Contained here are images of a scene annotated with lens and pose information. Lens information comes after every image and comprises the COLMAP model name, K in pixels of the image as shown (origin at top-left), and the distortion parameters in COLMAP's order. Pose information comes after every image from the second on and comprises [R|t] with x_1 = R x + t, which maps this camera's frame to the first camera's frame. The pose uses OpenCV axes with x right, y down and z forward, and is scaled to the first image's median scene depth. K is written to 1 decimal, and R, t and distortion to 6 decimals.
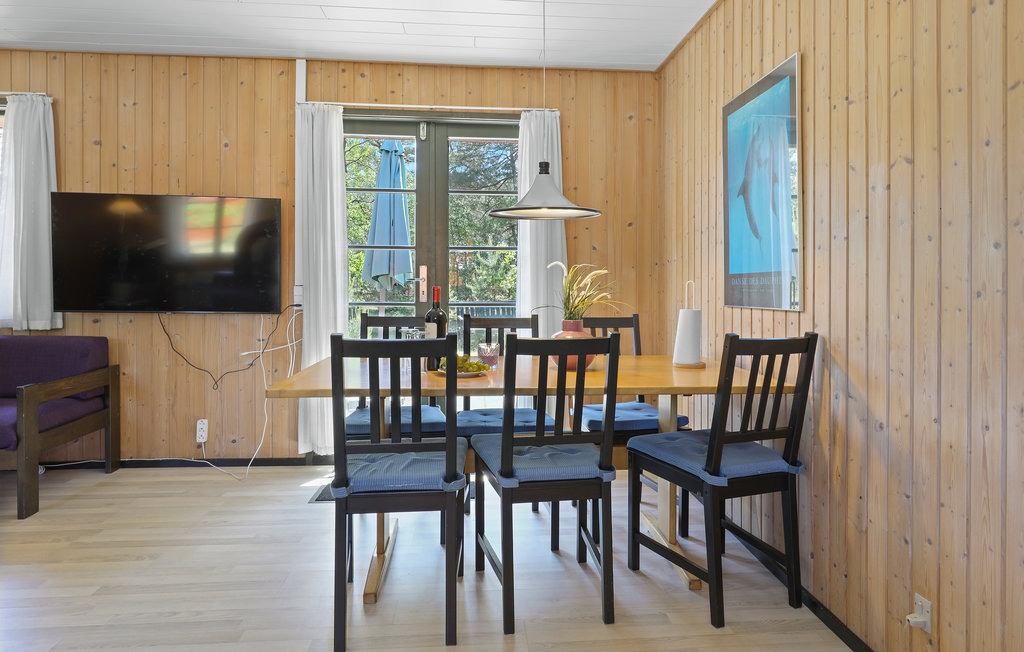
lens RADIAL K [[577.2, 0, 507.1], [0, 577.2, 300.3], [0, 0, 1]] dist [0.000750, 0.000163]
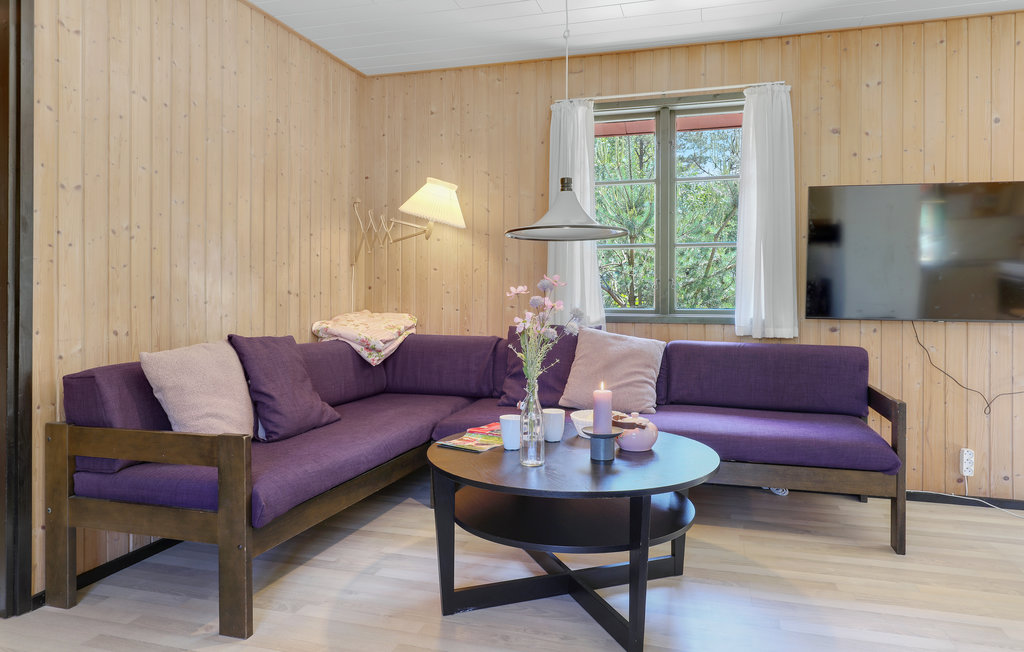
lens RADIAL K [[611.8, 0, 496.6], [0, 611.8, 305.1], [0, 0, 1]] dist [-0.000386, -0.000111]
pose [[0.938894, 0.005397, -0.344163, -0.863835], [-0.005034, 0.999985, 0.001950, -0.001441], [0.344169, -0.000098, 0.938908, -0.073032]]
